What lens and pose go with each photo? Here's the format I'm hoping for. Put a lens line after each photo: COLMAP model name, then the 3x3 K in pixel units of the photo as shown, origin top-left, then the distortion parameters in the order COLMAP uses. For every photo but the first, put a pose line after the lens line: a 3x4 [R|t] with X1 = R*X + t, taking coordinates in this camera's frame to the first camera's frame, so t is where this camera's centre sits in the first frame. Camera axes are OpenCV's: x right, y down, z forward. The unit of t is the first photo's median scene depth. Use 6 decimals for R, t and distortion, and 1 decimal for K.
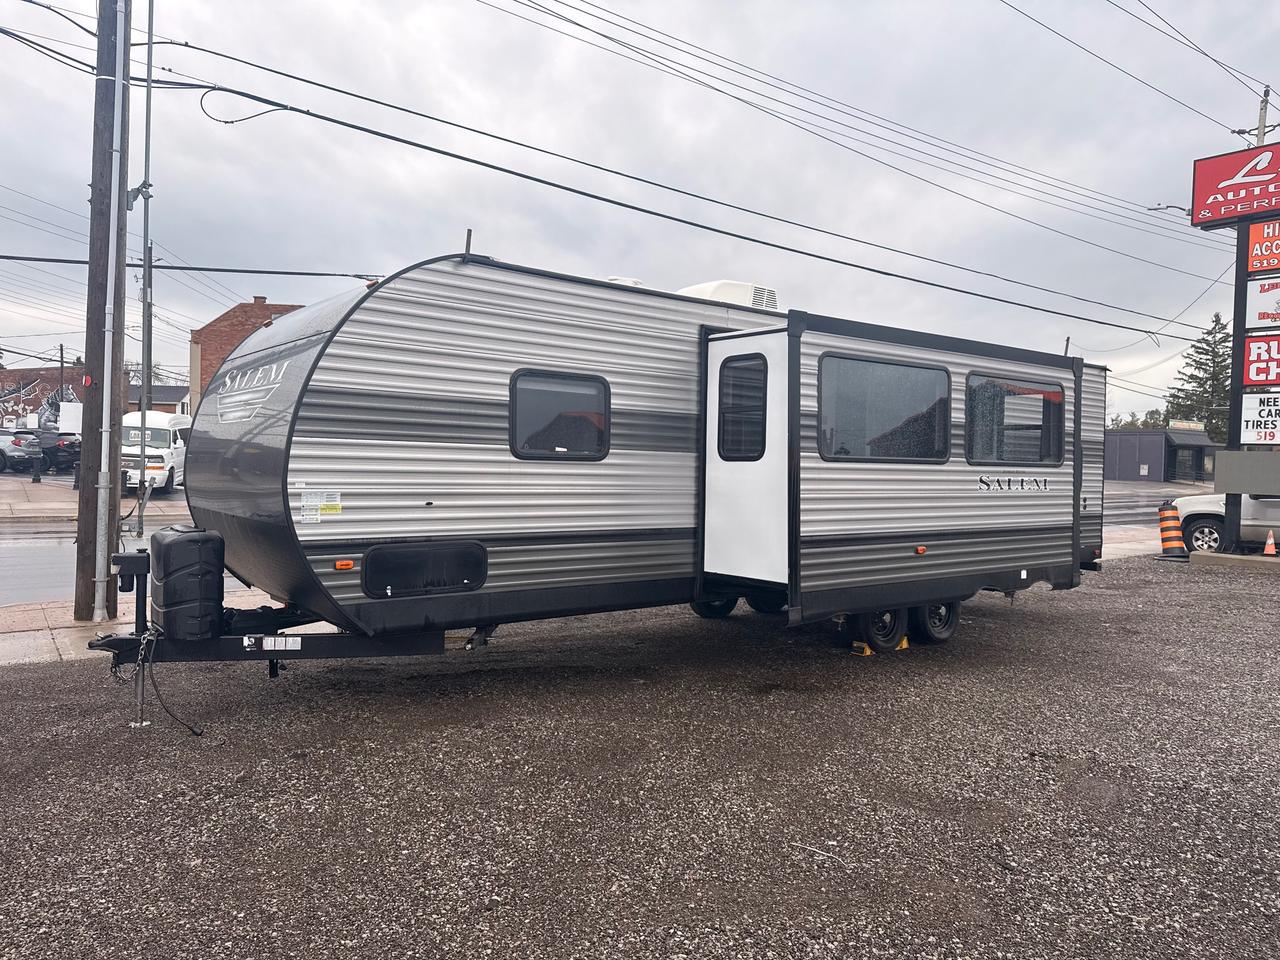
lens RADIAL K [[895.0, 0, 640.0], [0, 895.0, 480.0], [0, 0, 1]] dist [0.101817, -0.143142]
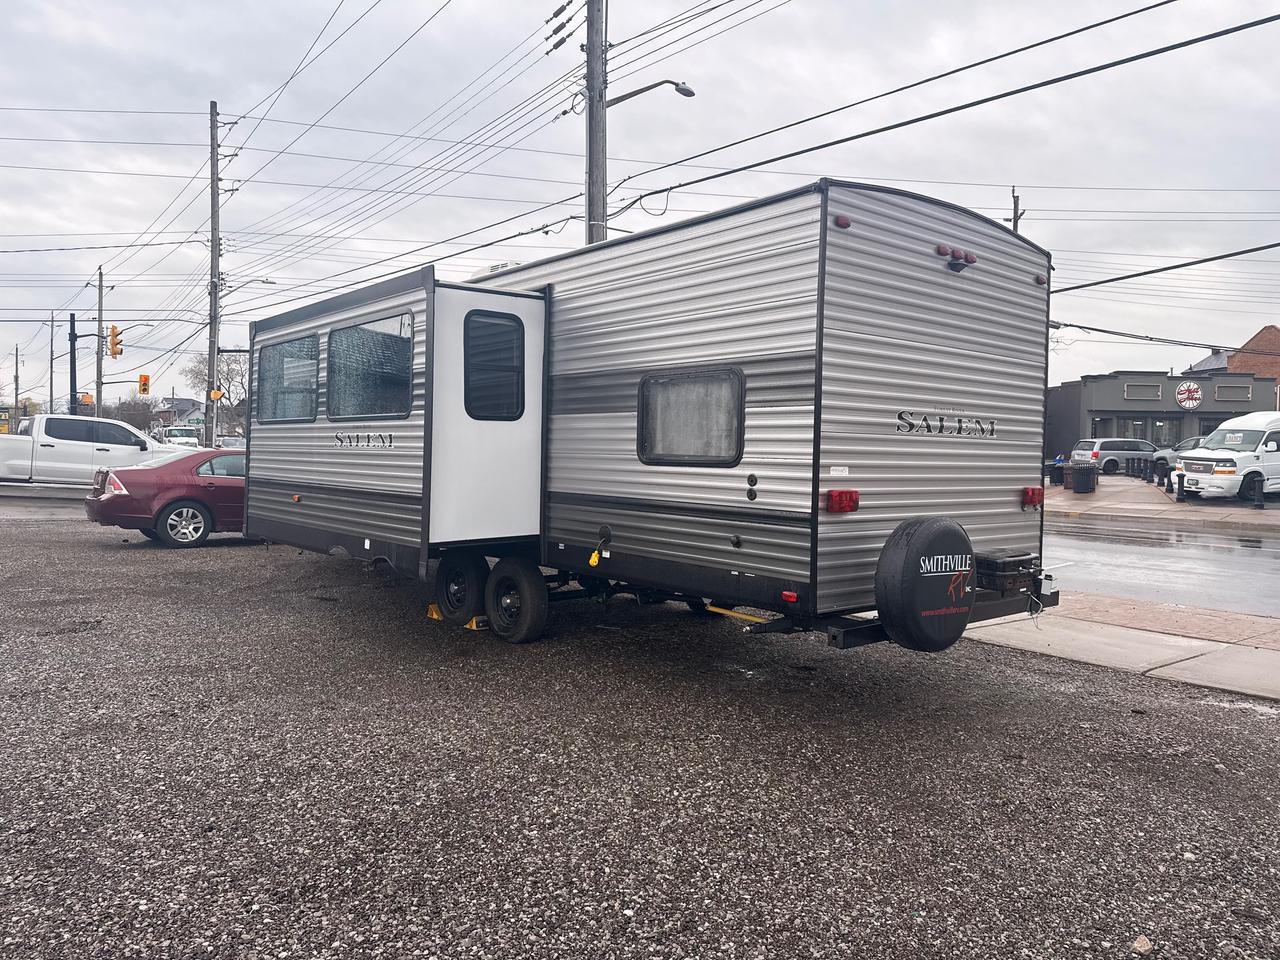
lens RADIAL K [[895.0, 0, 640.0], [0, 895.0, 480.0], [0, 0, 1]] dist [0.101817, -0.143142]
pose [[0.039450, 0.009319, -0.999178, 1.597756], [-0.034354, 0.999378, 0.007965, 0.032834], [0.998631, 0.034011, 0.039746, 1.506964]]
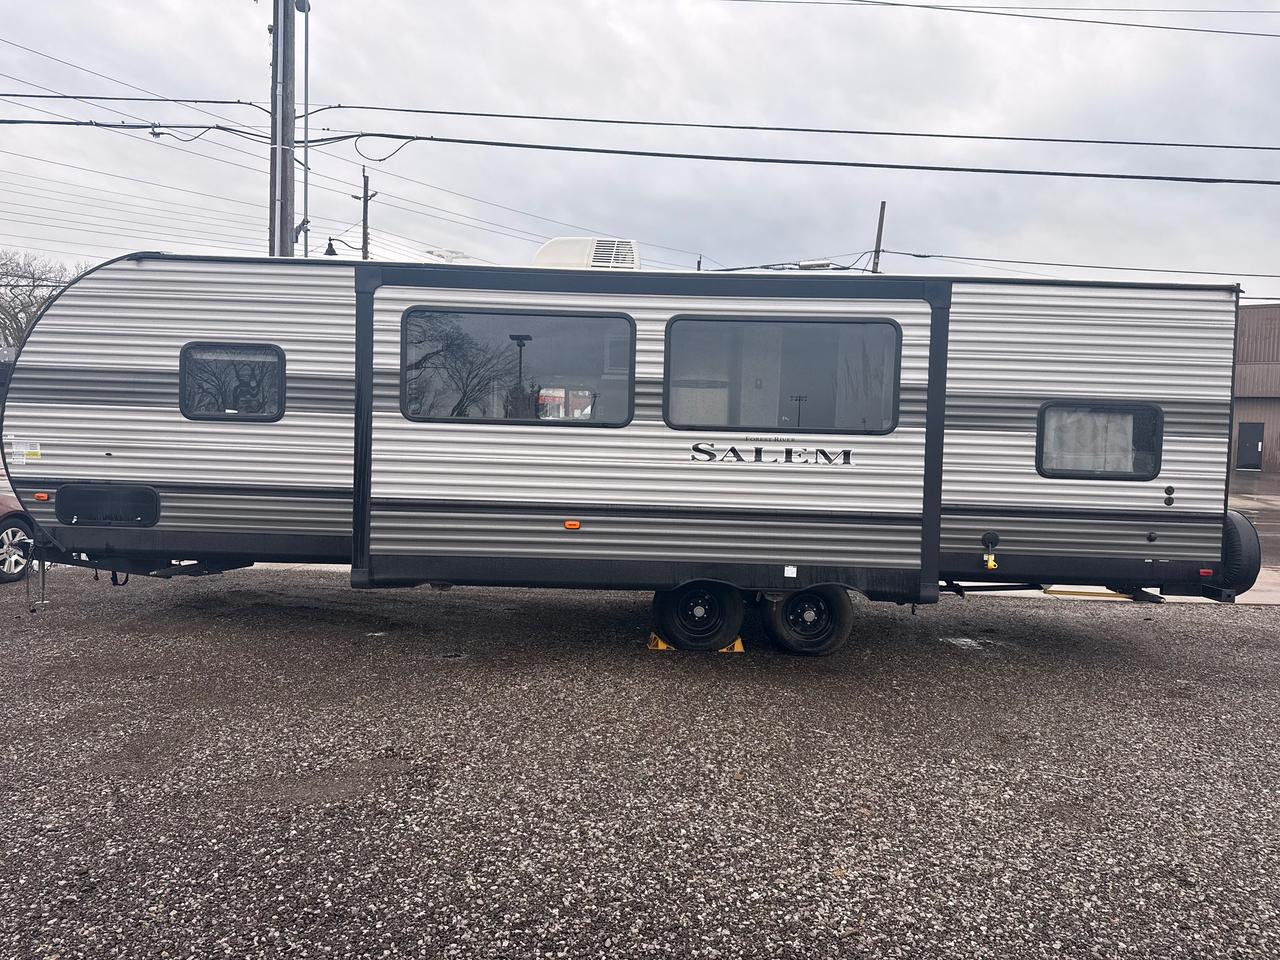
lens RADIAL K [[885.0, 0, 640.0], [0, 885.0, 480.0], [0, 0, 1]] dist [0.159454, -0.270897]
pose [[0.787053, 0.031857, -0.616063, 0.970534], [-0.023715, 0.999490, 0.021387, 0.015088], [0.616430, -0.002223, 0.787407, 0.393733]]
